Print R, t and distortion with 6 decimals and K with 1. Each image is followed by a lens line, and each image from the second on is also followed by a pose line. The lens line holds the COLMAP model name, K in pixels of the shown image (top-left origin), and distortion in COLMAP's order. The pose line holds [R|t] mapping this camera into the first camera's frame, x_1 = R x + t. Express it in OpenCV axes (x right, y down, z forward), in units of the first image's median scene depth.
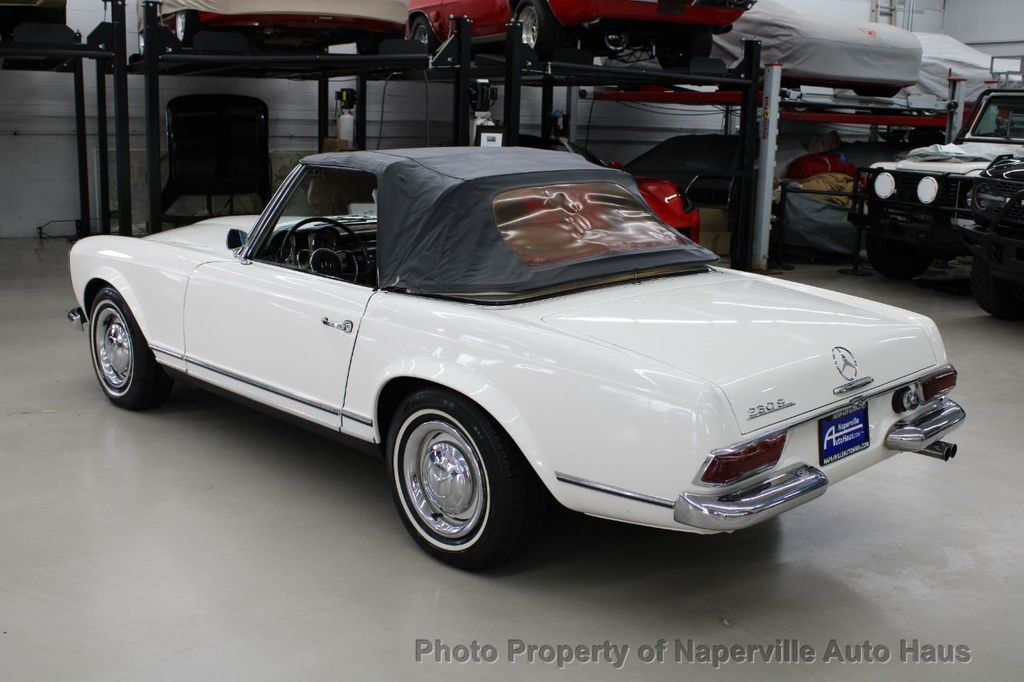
lens RADIAL K [[1164.7, 0, 512.0], [0, 1164.7, 341.0], [0, 0, 1]] dist [-0.169454, 0.255699]
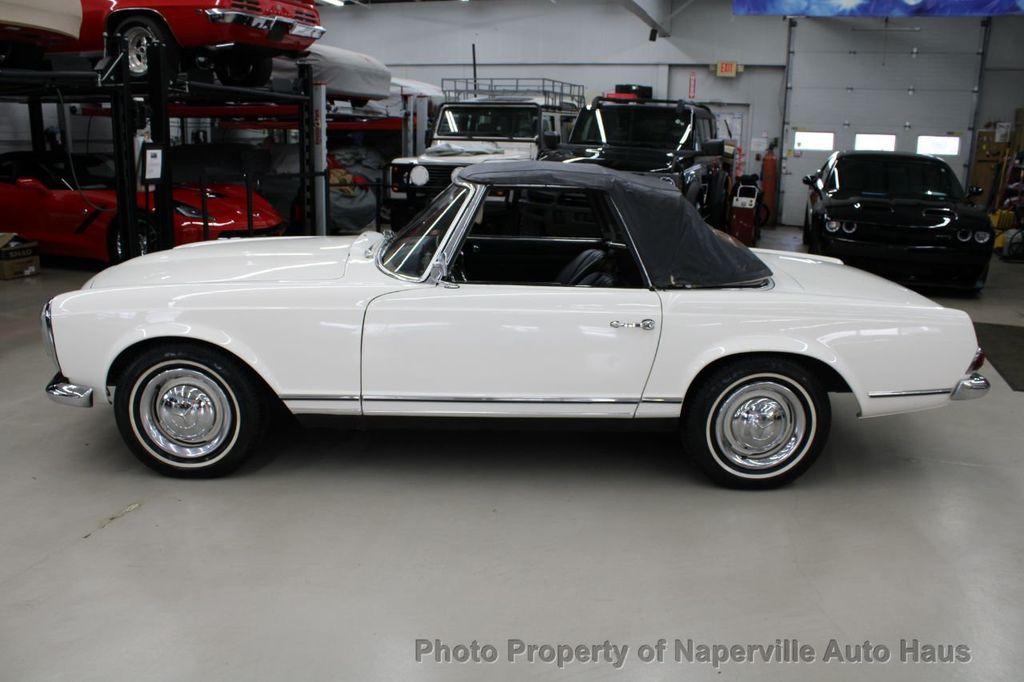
lens RADIAL K [[902.4, 0, 512.0], [0, 902.4, 341.0], [0, 0, 1]] dist [-0.179153, 0.164412]
pose [[0.660709, -0.183106, 0.727967, -0.376199], [0.143146, 0.982730, 0.117266, -0.051231], [-0.736867, 0.026727, 0.675509, 0.213539]]
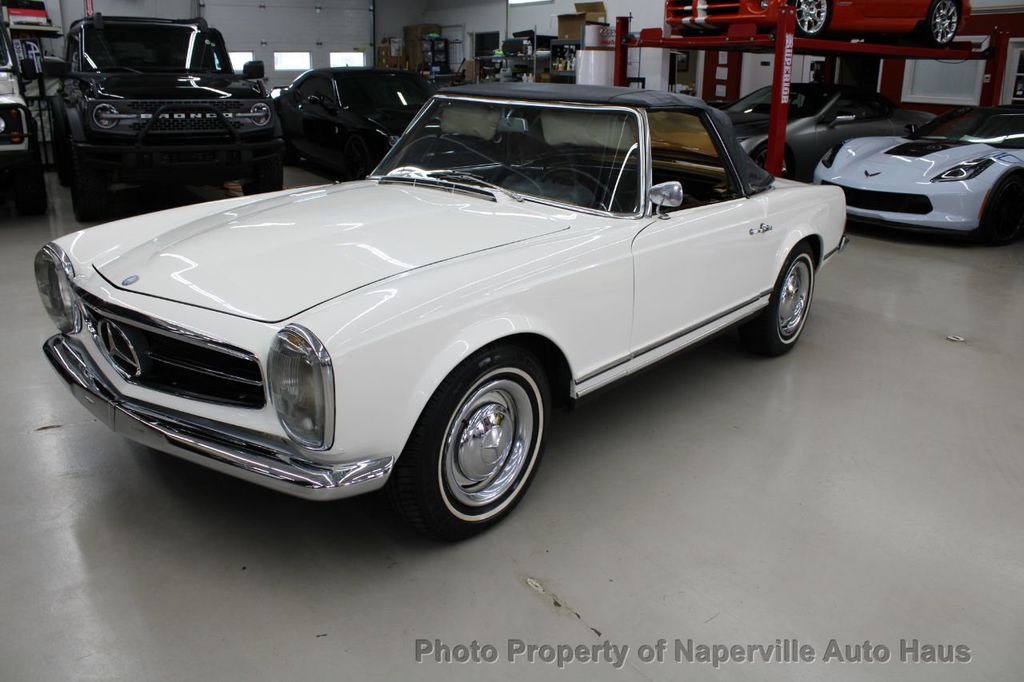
lens RADIAL K [[902.4, 0, 512.0], [0, 902.4, 341.0], [0, 0, 1]] dist [-0.179153, 0.164412]
pose [[-0.175649, -0.315536, 0.932515, -0.450791], [0.167955, 0.923750, 0.344206, -0.121622], [-0.970020, 0.217080, -0.109260, 0.601637]]
